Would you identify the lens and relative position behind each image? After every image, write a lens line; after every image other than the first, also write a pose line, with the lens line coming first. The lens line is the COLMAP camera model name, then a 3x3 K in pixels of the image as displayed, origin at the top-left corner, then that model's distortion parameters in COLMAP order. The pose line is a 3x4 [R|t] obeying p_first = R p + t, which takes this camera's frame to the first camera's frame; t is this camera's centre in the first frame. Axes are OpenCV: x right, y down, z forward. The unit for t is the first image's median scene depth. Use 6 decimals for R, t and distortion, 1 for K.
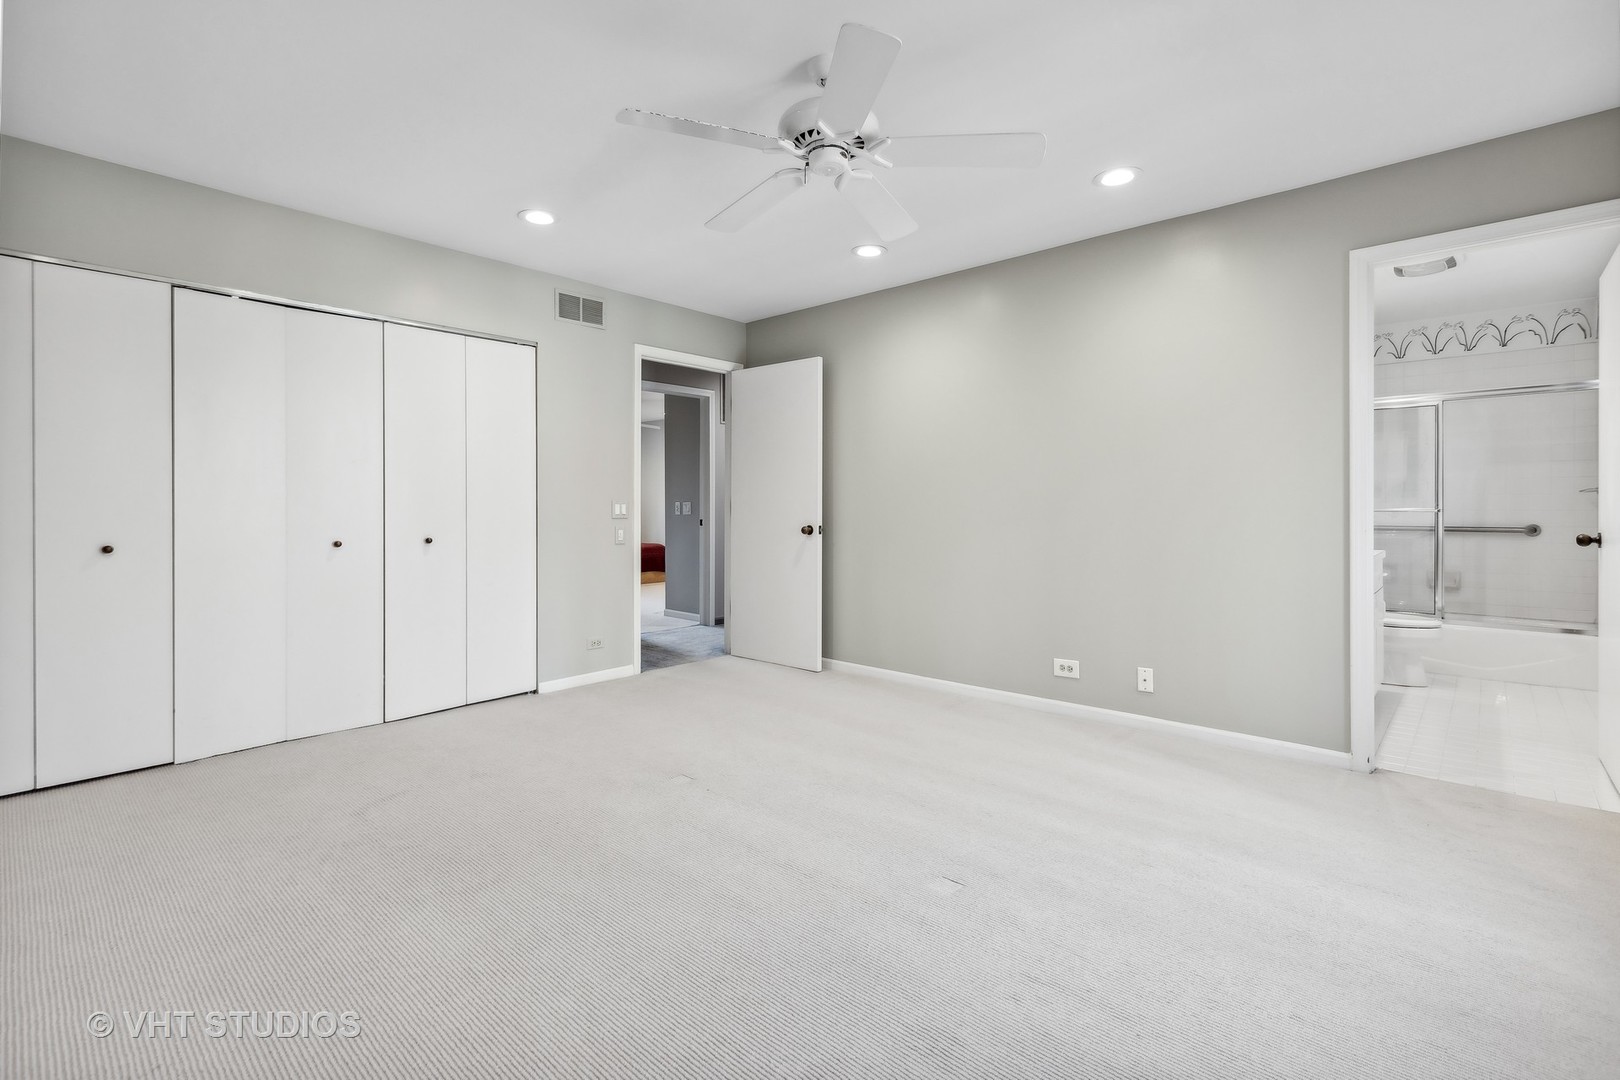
lens RADIAL K [[737.6, 0, 812.0], [0, 737.6, 523.1], [0, 0, 1]] dist [-0.005556, 0.000602]
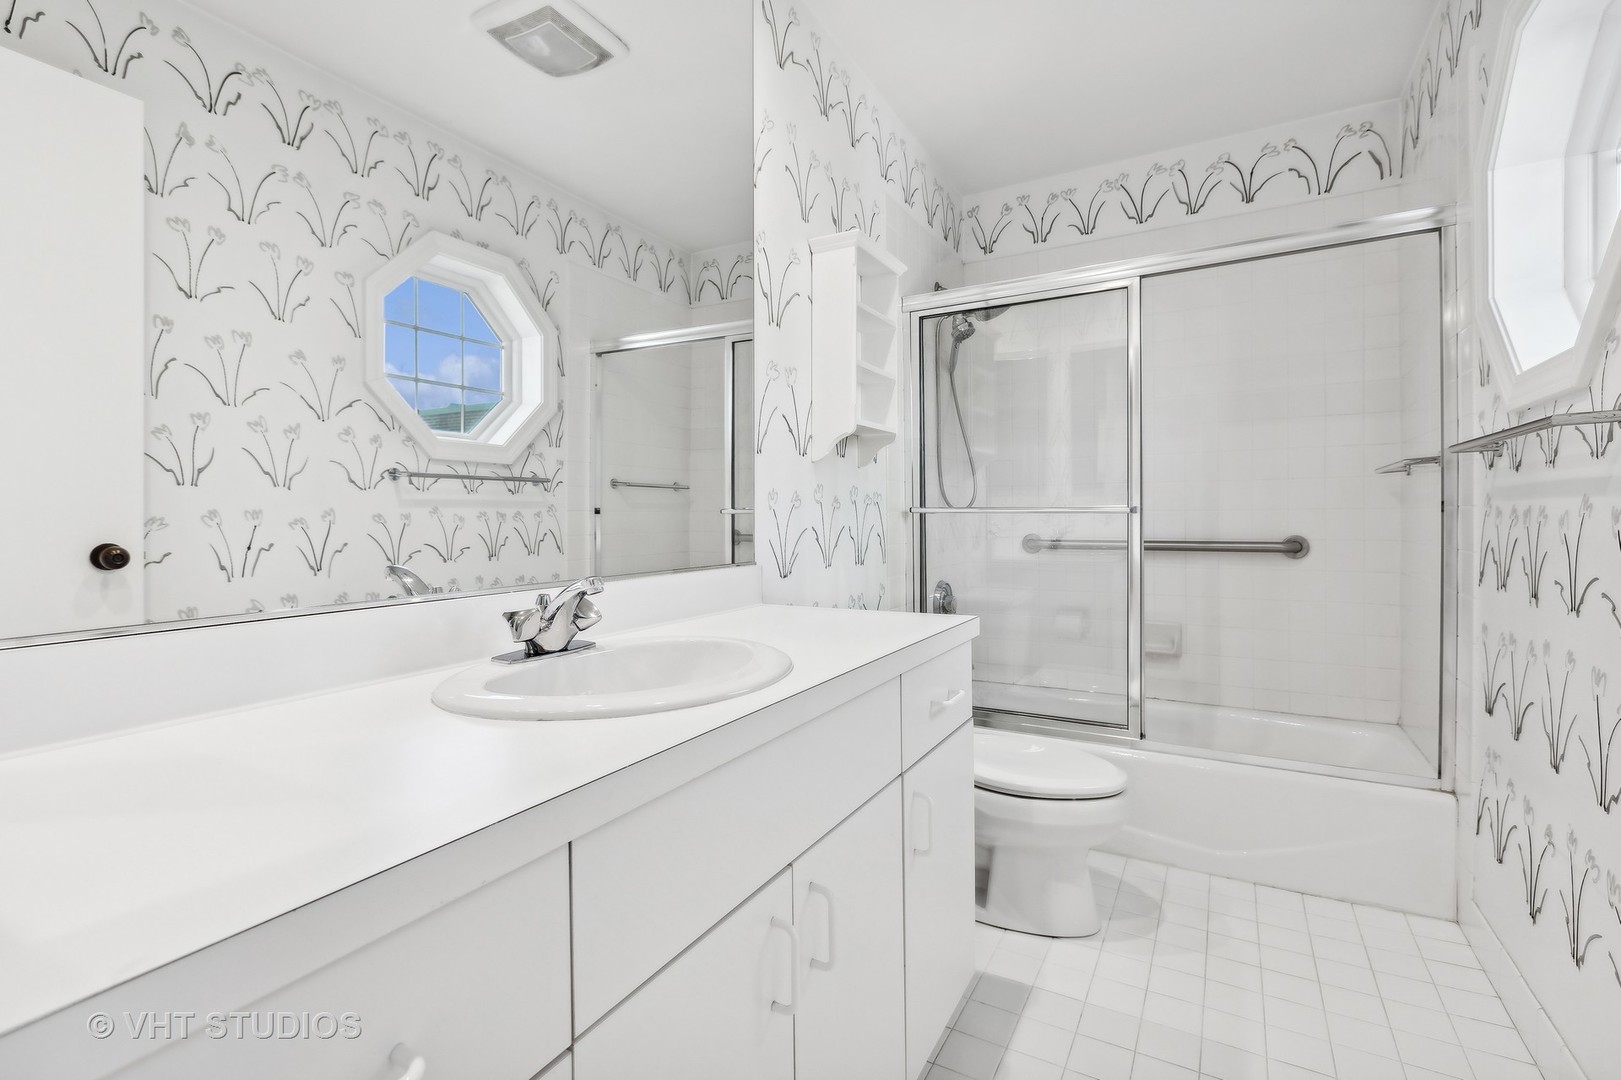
lens RADIAL K [[738.0, 0, 809.8], [0, 738.0, 543.3], [0, 0, 1]] dist [-0.005556, 0.000602]
pose [[0.972690, -0.001247, 0.232103, 0.505579], [0.000989, 0.999999, 0.001230, 0.005457], [-0.232104, -0.000966, 0.972691, 0.551049]]
